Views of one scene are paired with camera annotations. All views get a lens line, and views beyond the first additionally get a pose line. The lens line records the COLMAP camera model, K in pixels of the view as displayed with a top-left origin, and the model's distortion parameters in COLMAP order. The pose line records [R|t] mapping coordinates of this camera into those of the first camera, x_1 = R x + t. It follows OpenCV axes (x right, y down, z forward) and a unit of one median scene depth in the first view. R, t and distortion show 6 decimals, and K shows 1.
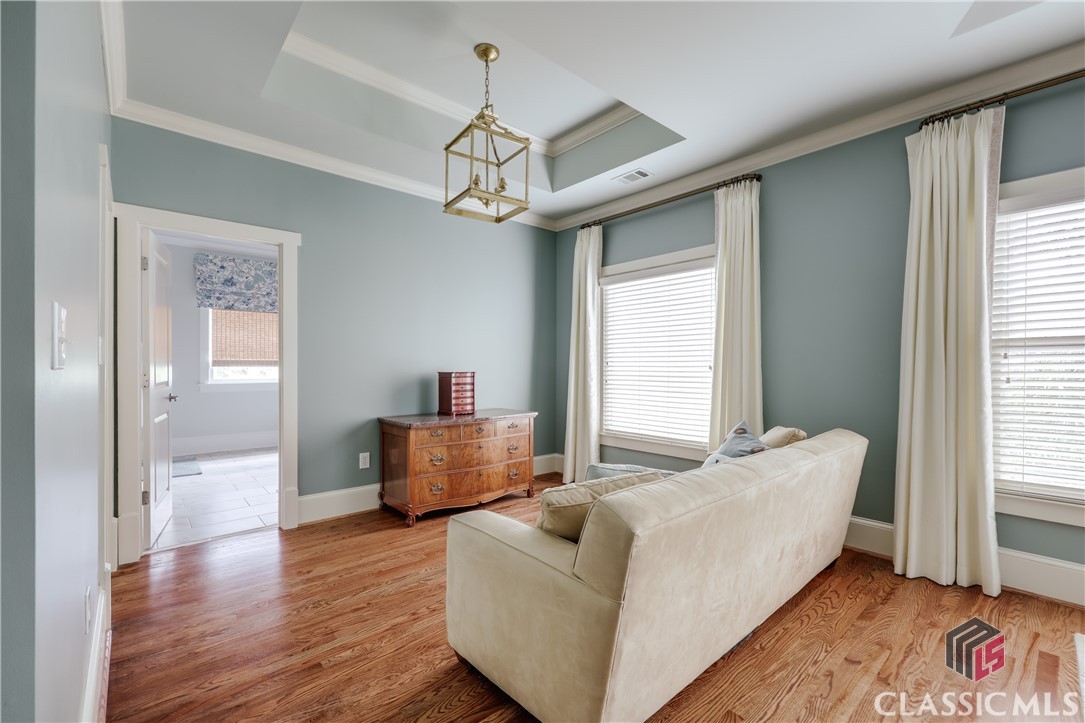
lens RADIAL K [[465.0, 0, 542.5], [0, 465.0, 361.5], [0, 0, 1]] dist [0.002551, 0.000266]
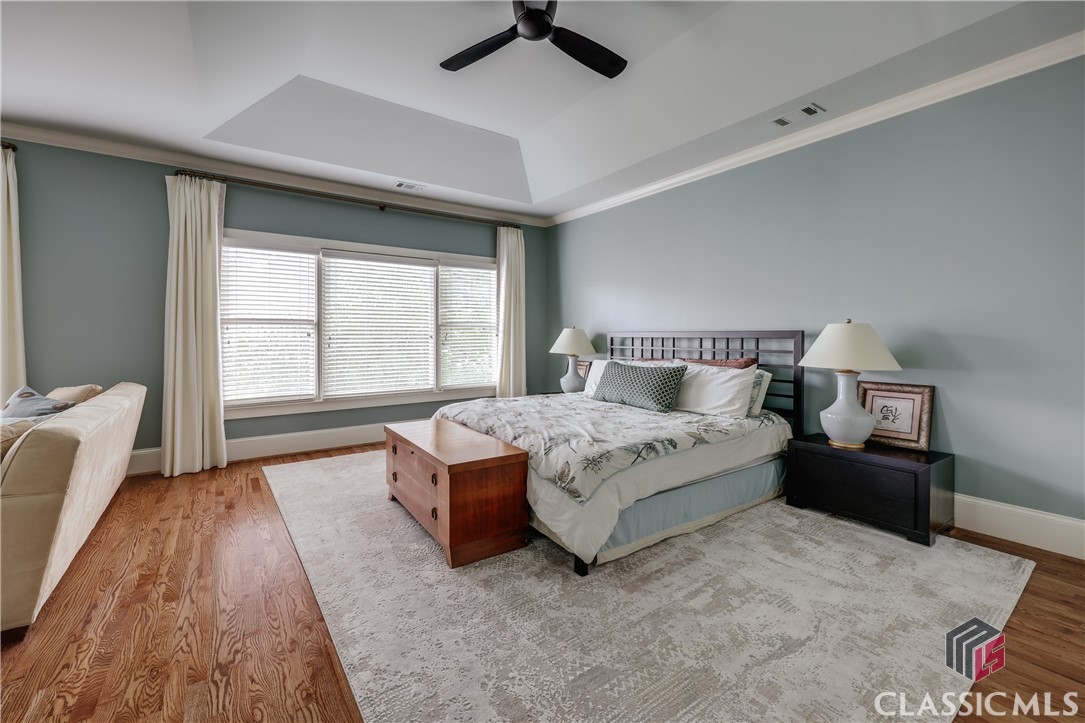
lens RADIAL K [[459.2, 0, 545.1], [0, 459.2, 347.2], [0, 0, 1]] dist [0.000161, -0.000414]
pose [[0.107990, -0.029144, 0.993725, -0.579364], [-0.005349, 0.999539, 0.029896, 0.000694], [-0.994138, -0.008543, 0.107784, -0.358837]]
